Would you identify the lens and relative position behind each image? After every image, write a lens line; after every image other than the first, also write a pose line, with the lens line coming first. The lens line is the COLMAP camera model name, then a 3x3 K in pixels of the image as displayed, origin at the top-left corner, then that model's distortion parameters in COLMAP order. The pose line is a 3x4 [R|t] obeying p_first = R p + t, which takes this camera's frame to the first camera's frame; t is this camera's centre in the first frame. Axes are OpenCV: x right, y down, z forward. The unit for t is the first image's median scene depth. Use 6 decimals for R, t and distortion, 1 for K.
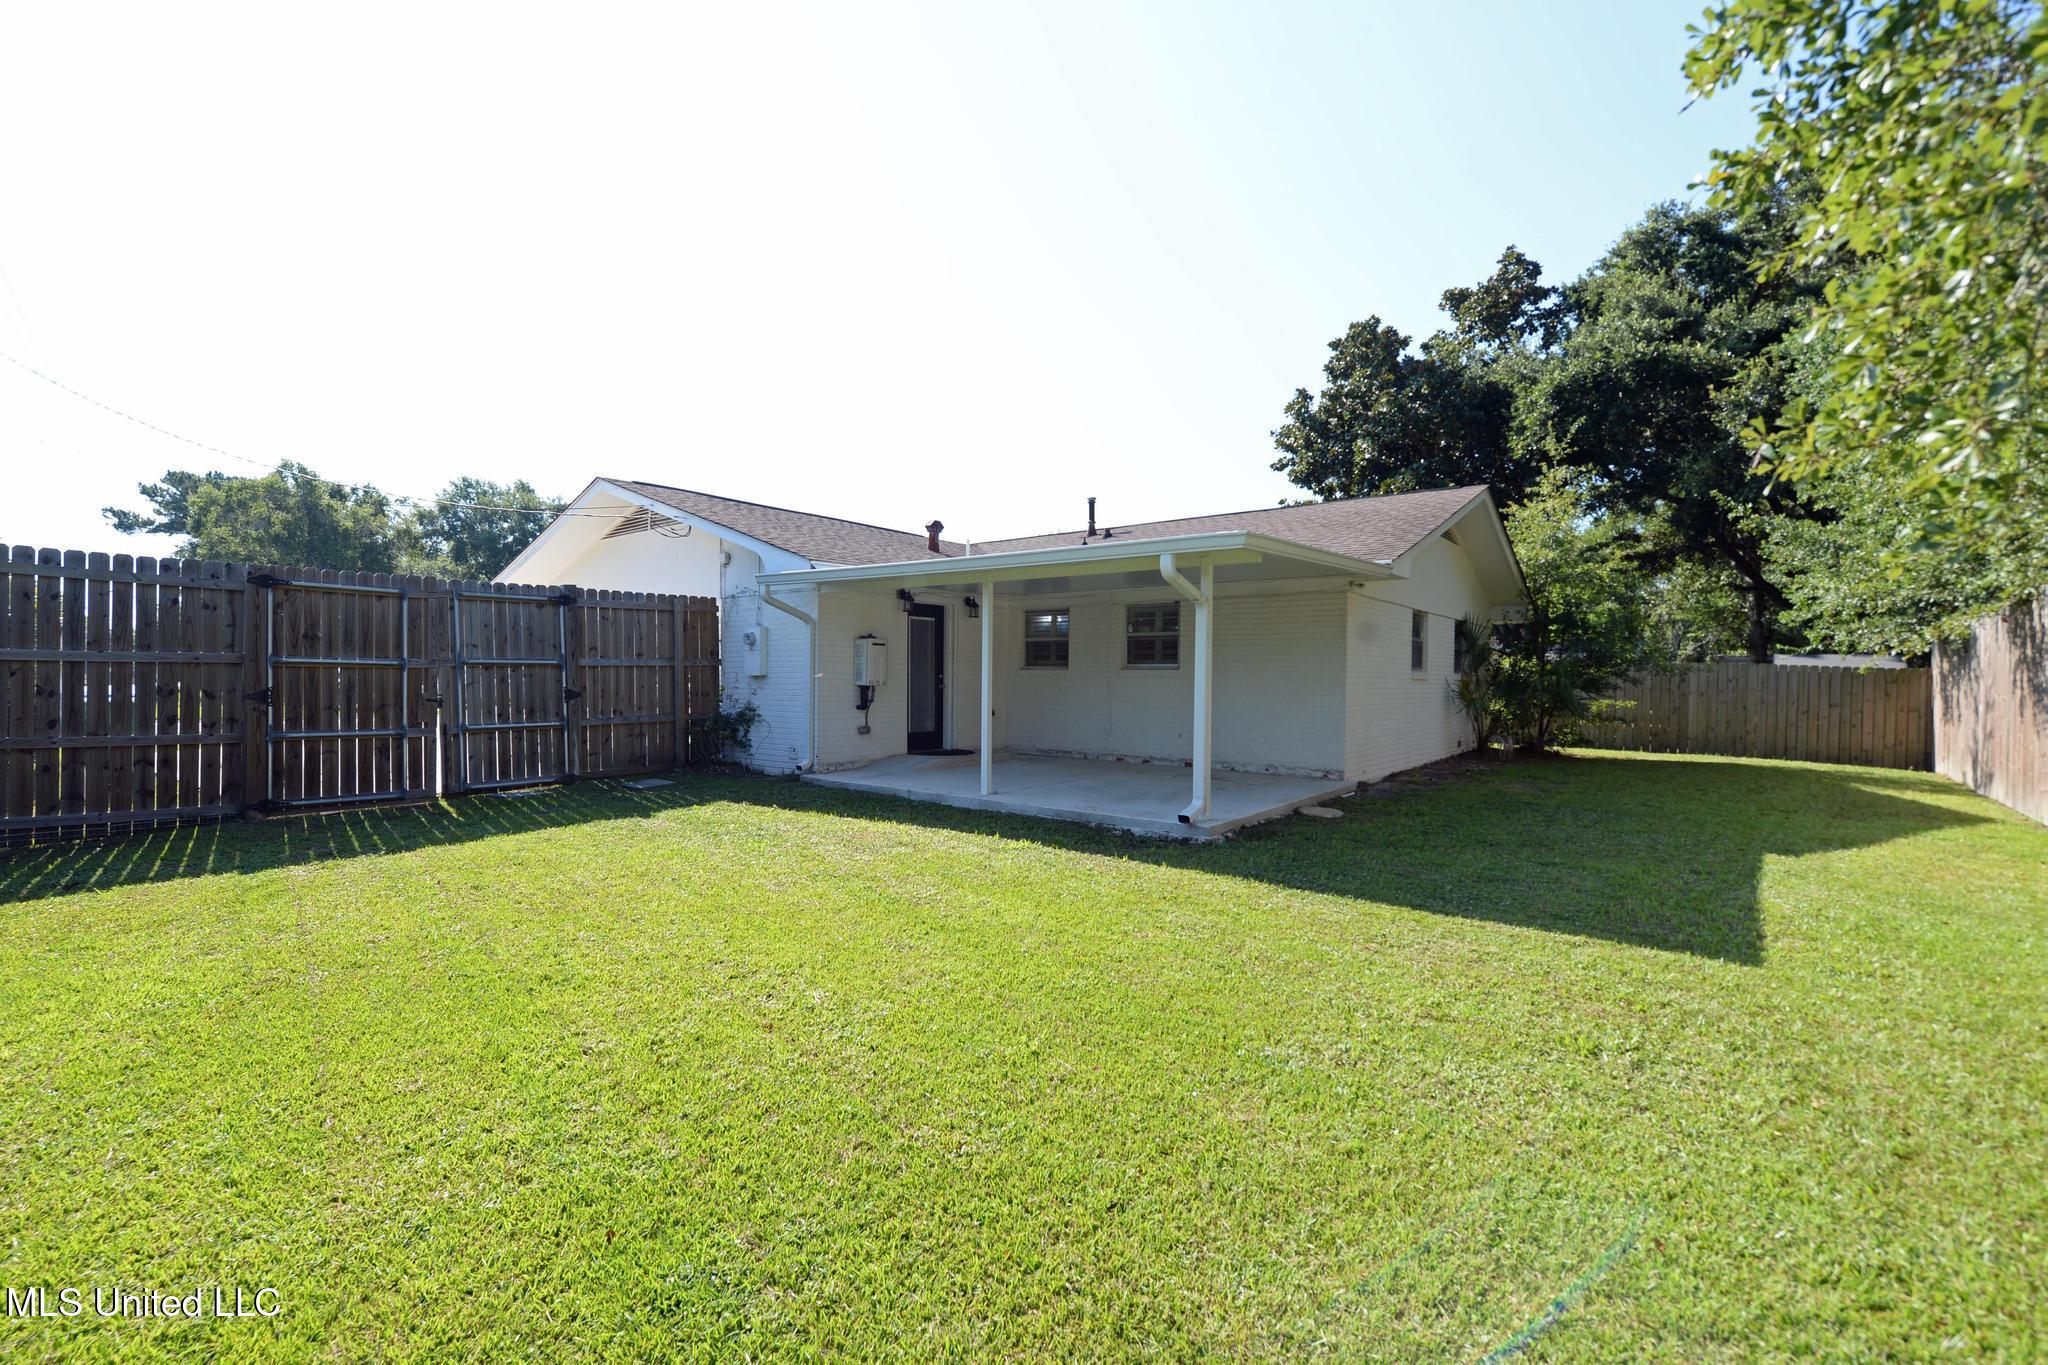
lens RADIAL K [[934.9, 0, 1024.0], [0, 934.9, 682.5], [0, 0, 1]] dist [0.000066, -0.000009]
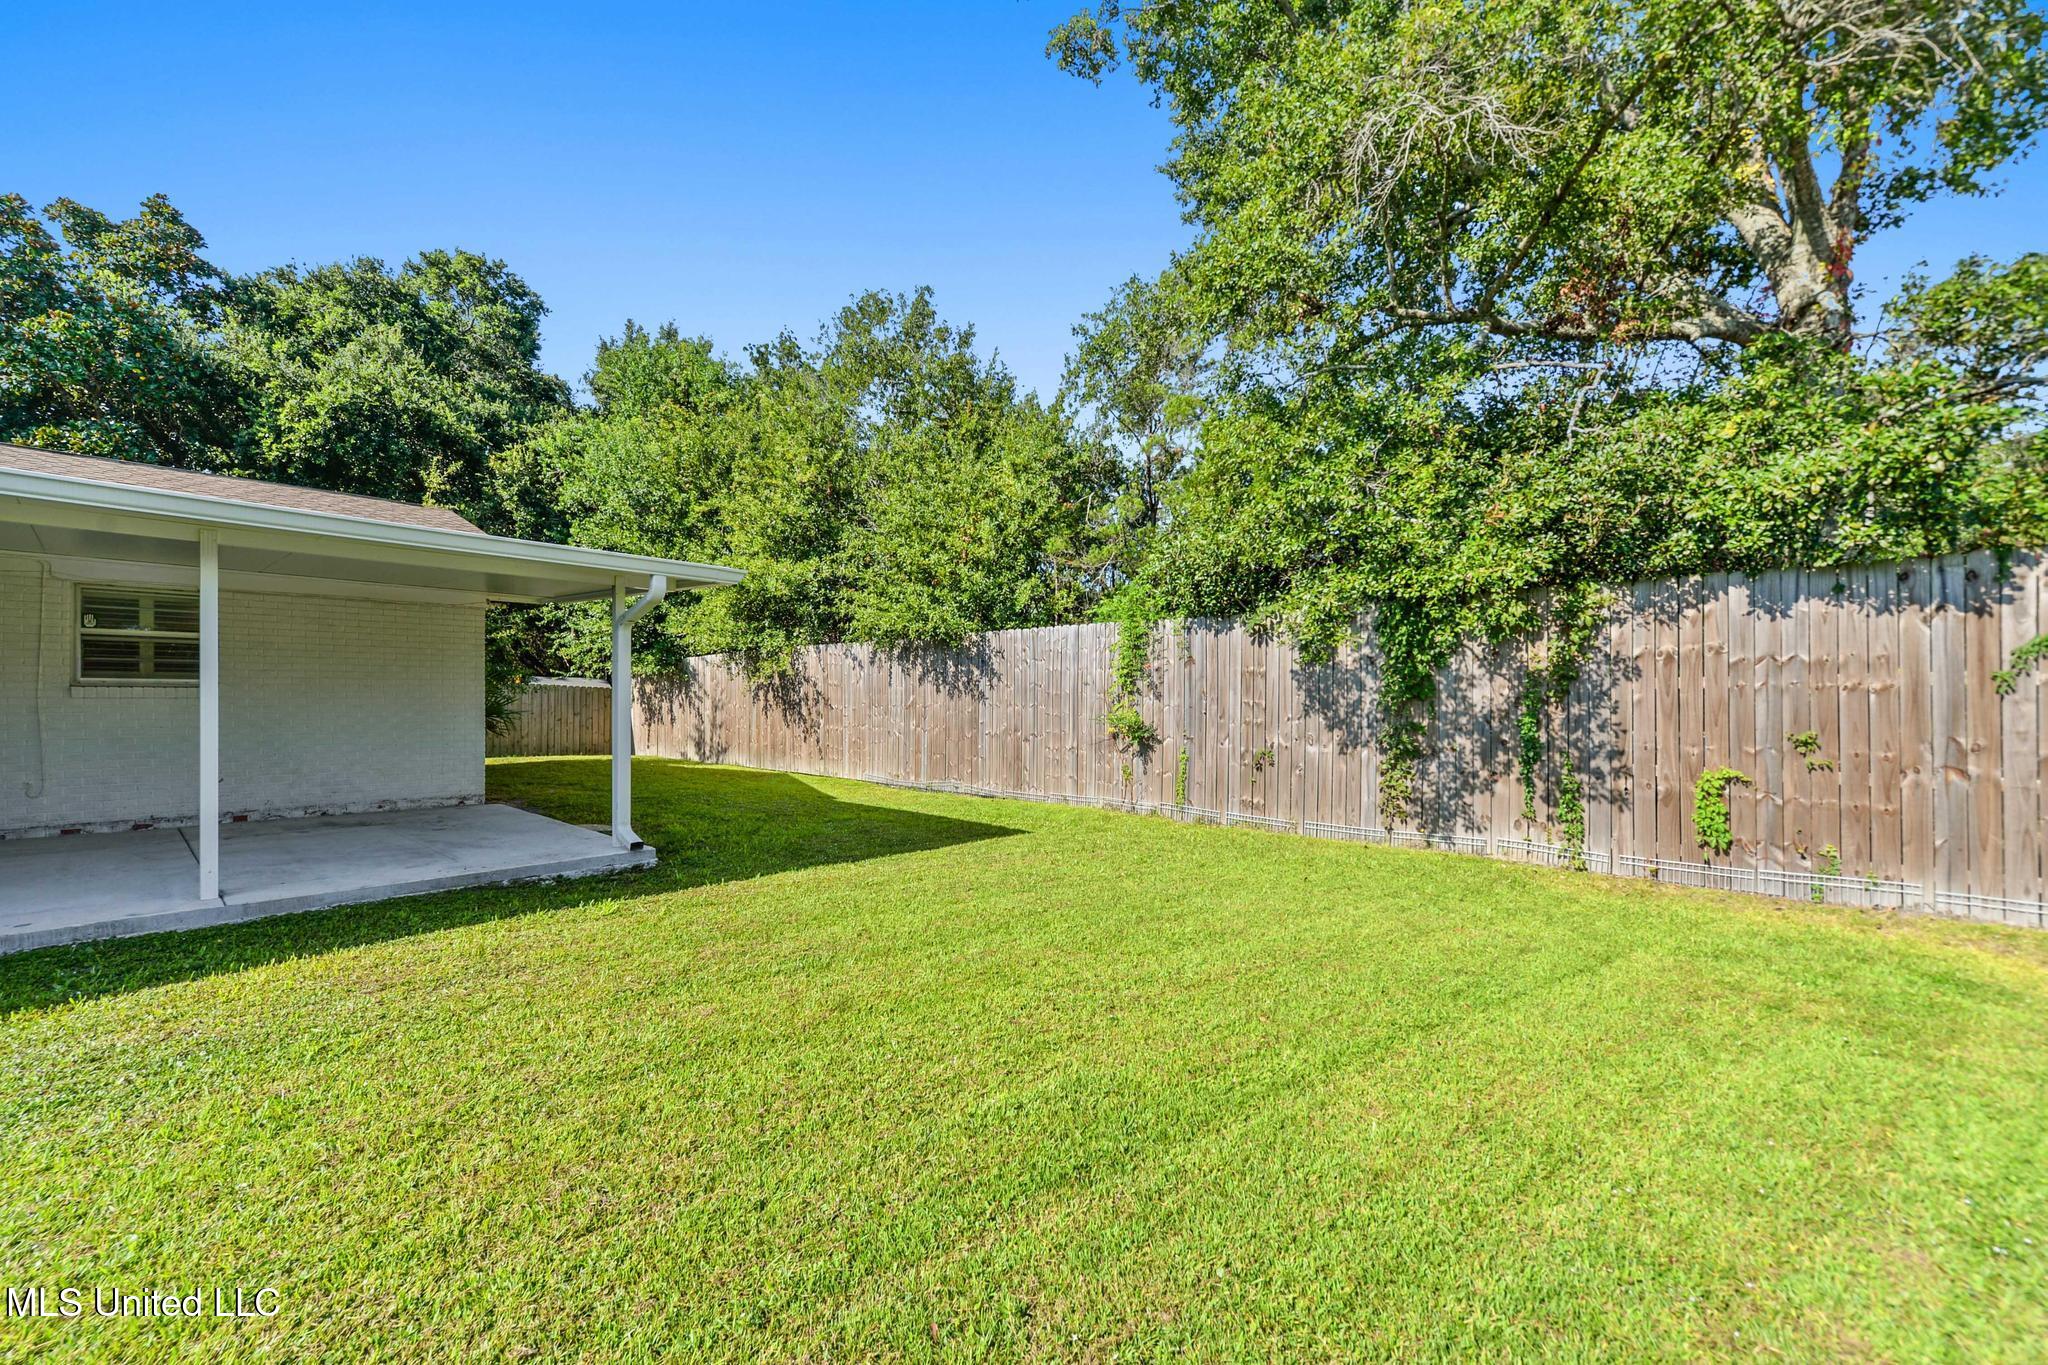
lens RADIAL K [[818.9, 0, 1024.0], [0, 818.9, 682.5], [0, 0, 1]] dist [0.000089, -0.000027]
pose [[0.050975, 0.009912, 0.998651, -0.407064], [0.003553, 0.999943, -0.010106, -0.008845], [-0.998694, 0.004063, 0.050937, 0.343699]]
